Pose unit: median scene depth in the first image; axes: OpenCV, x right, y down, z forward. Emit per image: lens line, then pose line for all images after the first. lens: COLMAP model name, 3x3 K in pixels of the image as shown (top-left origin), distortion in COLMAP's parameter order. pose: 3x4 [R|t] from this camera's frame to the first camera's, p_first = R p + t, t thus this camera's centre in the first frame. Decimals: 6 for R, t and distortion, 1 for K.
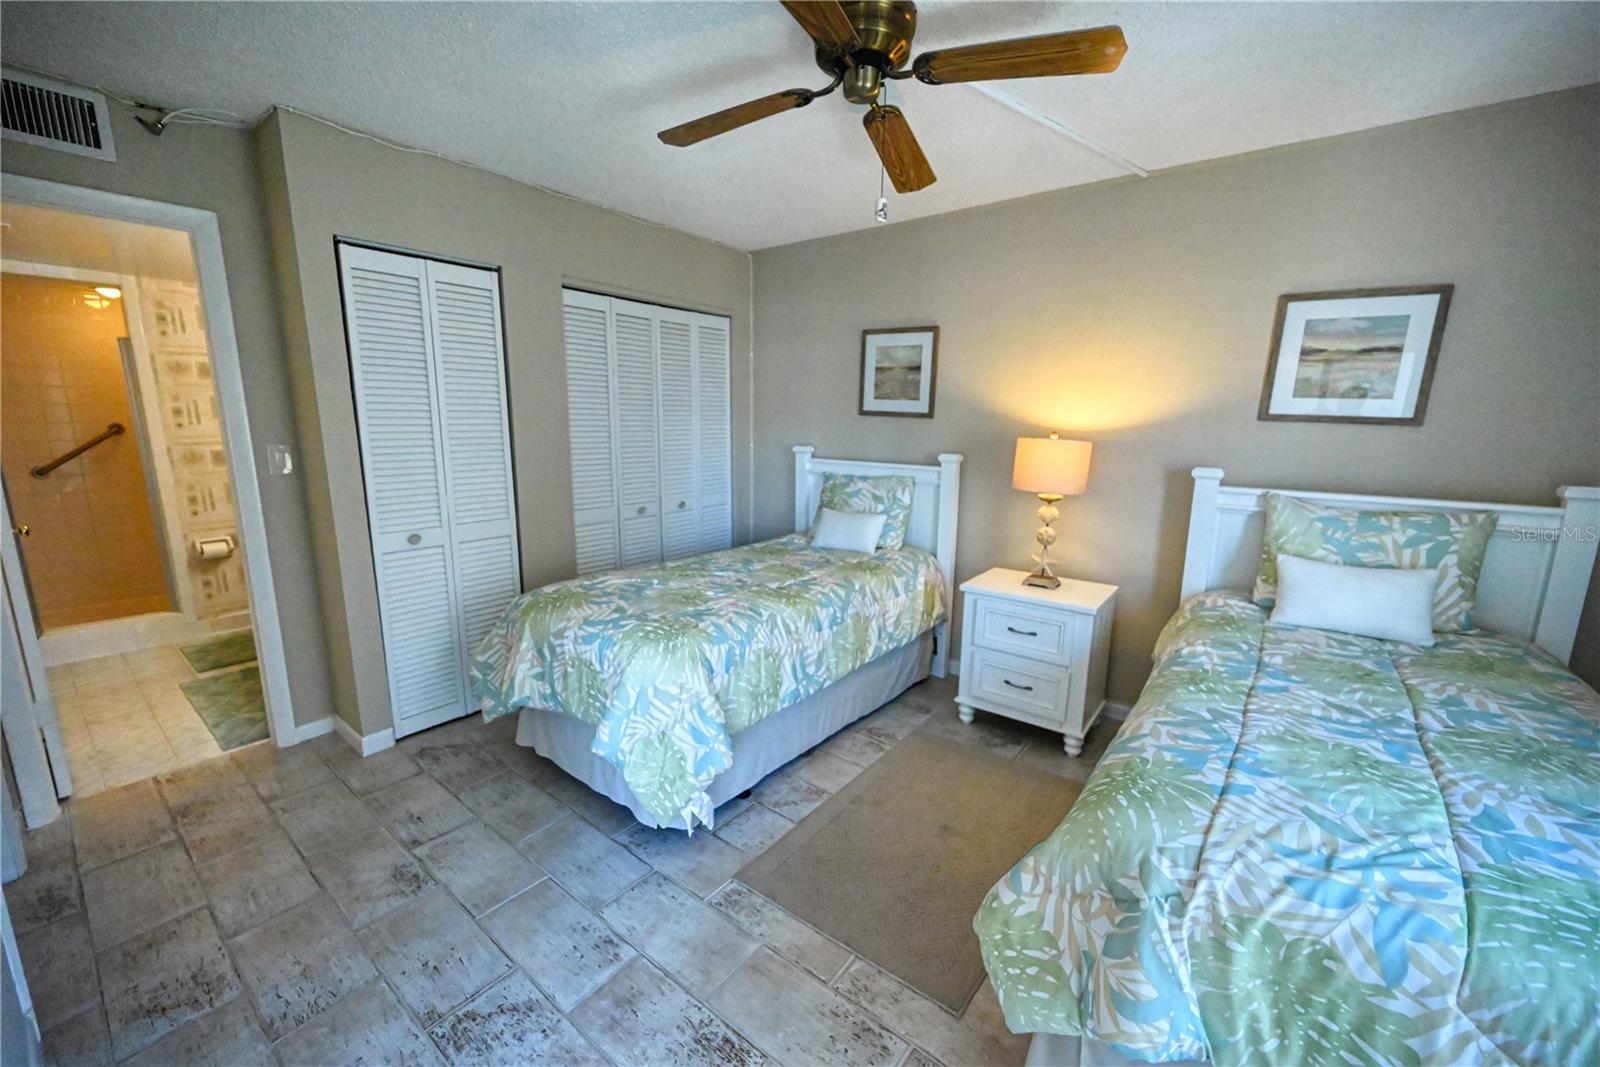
lens RADIAL K [[628.3, 0, 801.6], [0, 628.3, 533.5], [0, 0, 1]] dist [-0.000414, 0.000008]
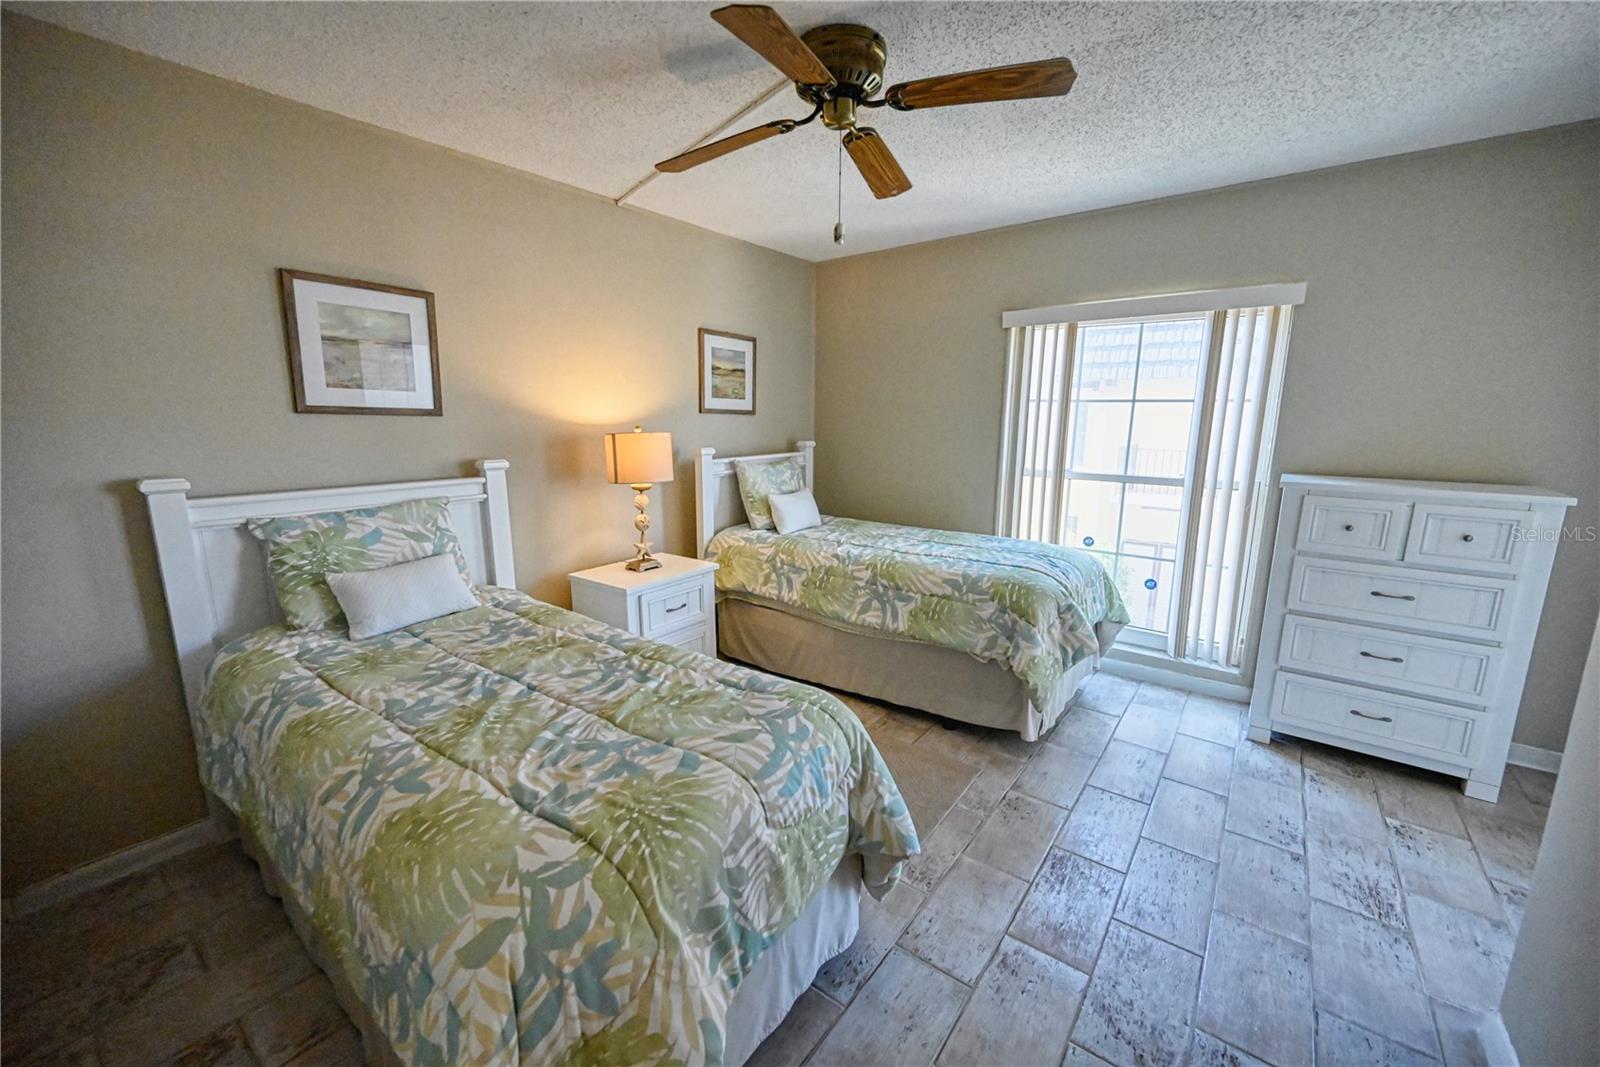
lens RADIAL K [[628.3, 0, 801.6], [0, 628.3, 533.5], [0, 0, 1]] dist [-0.000414, 0.000008]
pose [[-0.013777, -0.203500, 0.978978, -1.415426], [0.184807, 0.961685, 0.202506, -0.304999], [-0.982678, 0.183712, 0.024359, 1.472936]]
